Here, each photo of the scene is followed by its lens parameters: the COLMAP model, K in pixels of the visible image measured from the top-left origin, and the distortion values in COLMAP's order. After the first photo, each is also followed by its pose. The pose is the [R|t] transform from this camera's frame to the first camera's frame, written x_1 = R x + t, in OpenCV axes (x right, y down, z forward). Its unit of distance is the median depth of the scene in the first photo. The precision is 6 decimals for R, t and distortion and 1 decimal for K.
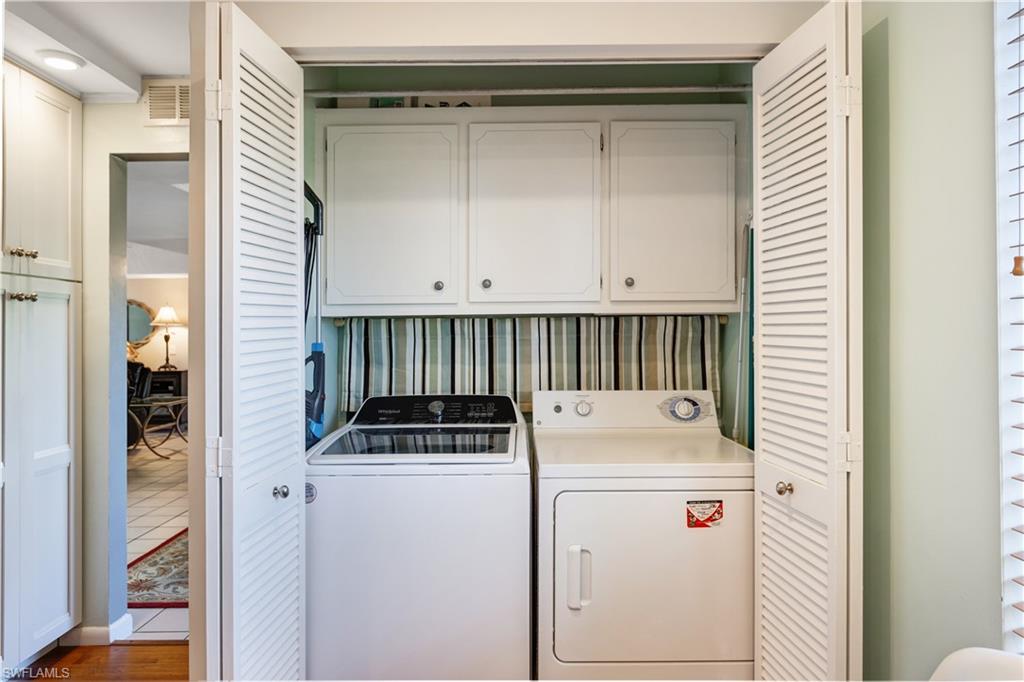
lens RADIAL K [[627.0, 0, 513.0], [0, 627.0, 337.0], [0, 0, 1]] dist [0.000218, 0.002295]
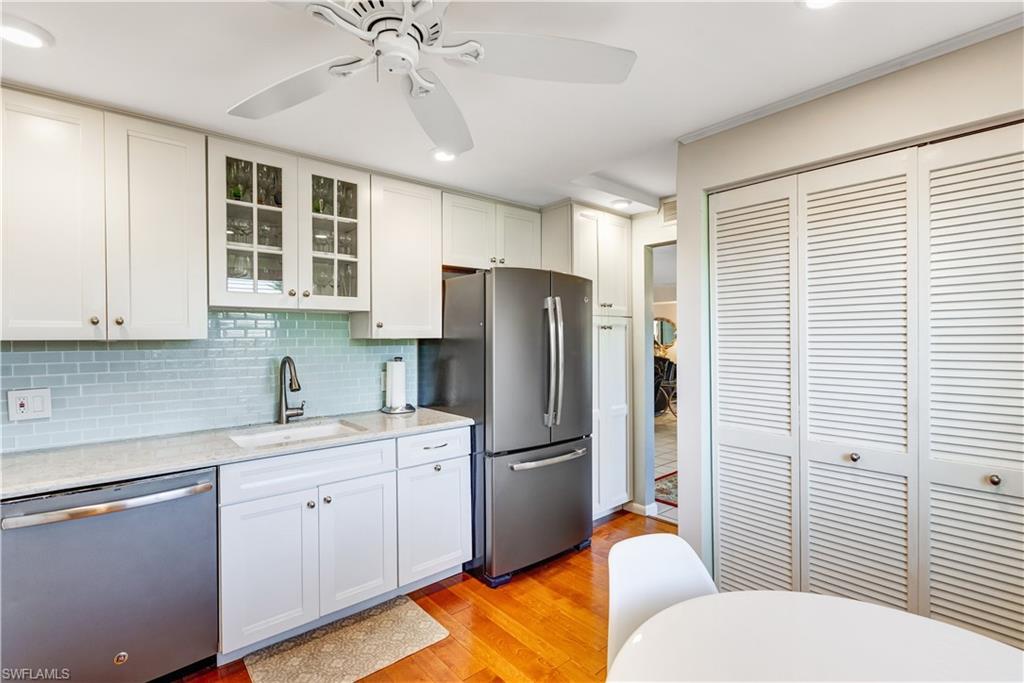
lens RADIAL K [[475.1, 0, 508.9], [0, 475.1, 342.3], [0, 0, 1]] dist [0.001404, -0.000200]
pose [[0.644072, 0.000081, -0.764965, 0.148163], [0.007887, 0.999946, 0.006746, -0.025156], [0.764924, -0.010378, 0.644037, -0.176688]]
